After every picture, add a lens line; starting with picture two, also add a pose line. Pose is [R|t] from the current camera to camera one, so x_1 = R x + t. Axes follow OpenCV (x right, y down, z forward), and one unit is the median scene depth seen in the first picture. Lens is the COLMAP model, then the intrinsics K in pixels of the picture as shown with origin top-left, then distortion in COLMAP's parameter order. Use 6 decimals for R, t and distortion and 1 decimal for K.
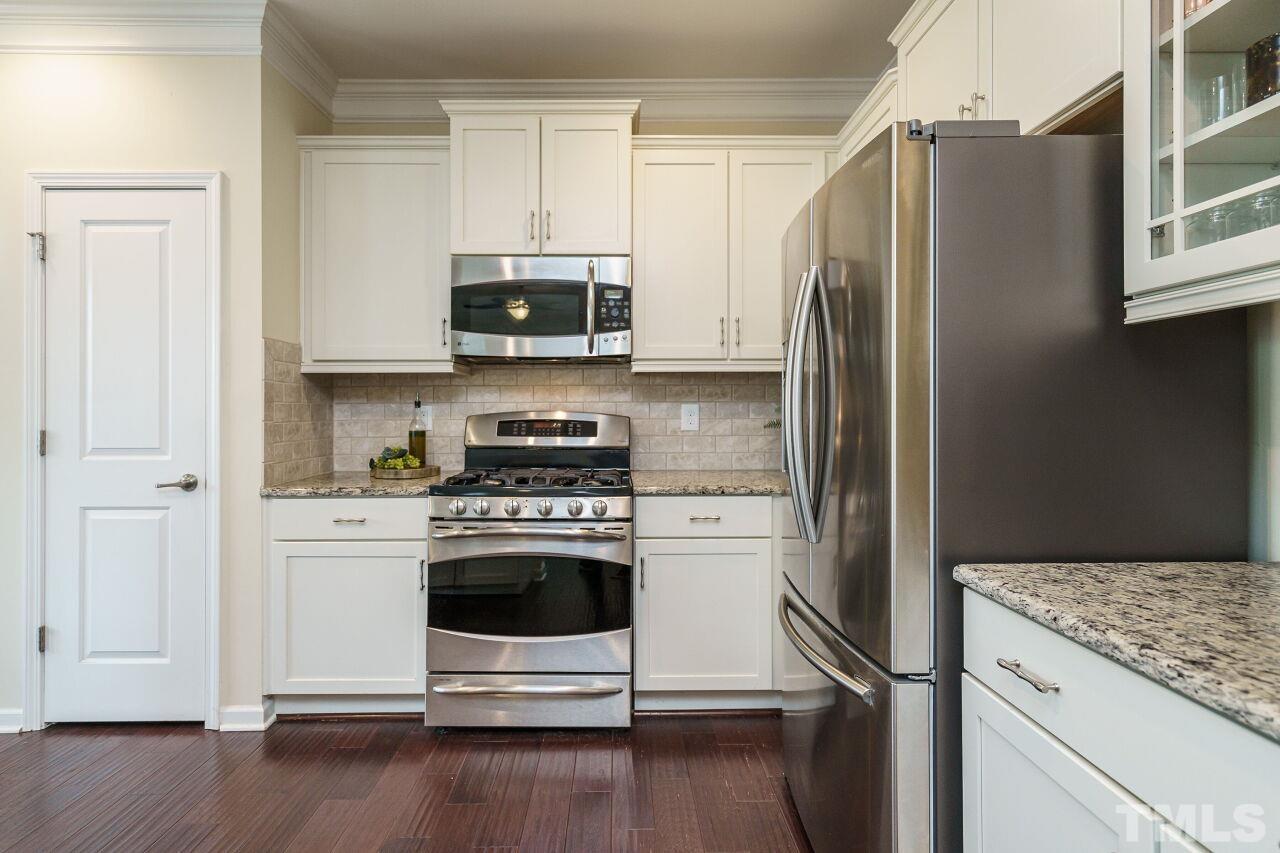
lens RADIAL K [[666.1, 0, 619.5], [0, 666.1, 407.6], [0, 0, 1]] dist [-0.000355, 0.001483]
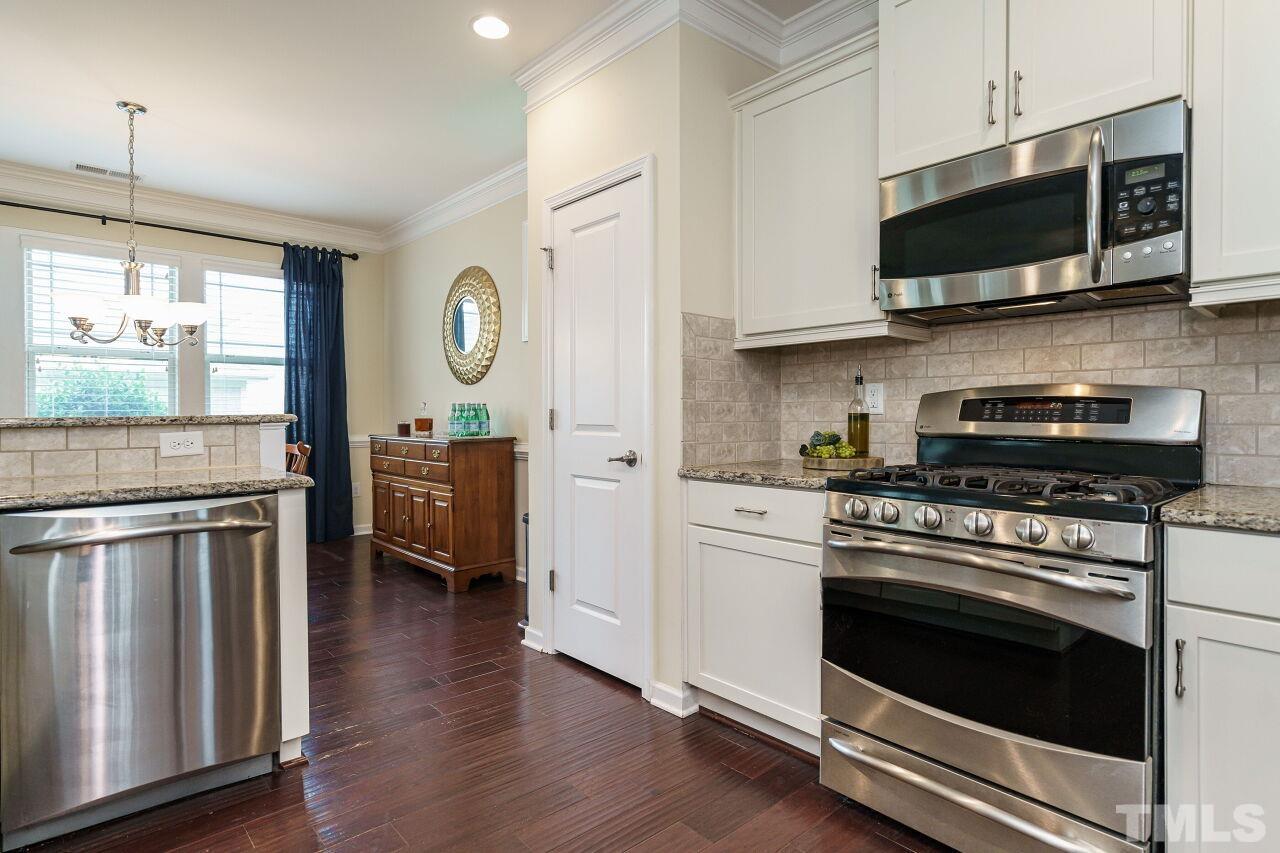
lens RADIAL K [[666.1, 0, 636.3], [0, 666.1, 418.8], [0, 0, 1]] dist [-0.000355, 0.001483]
pose [[0.659170, 0.006797, -0.751963, 0.137384], [-0.000375, 0.999962, 0.008710, 0.037215], [0.751993, -0.005459, 0.659148, 0.286655]]
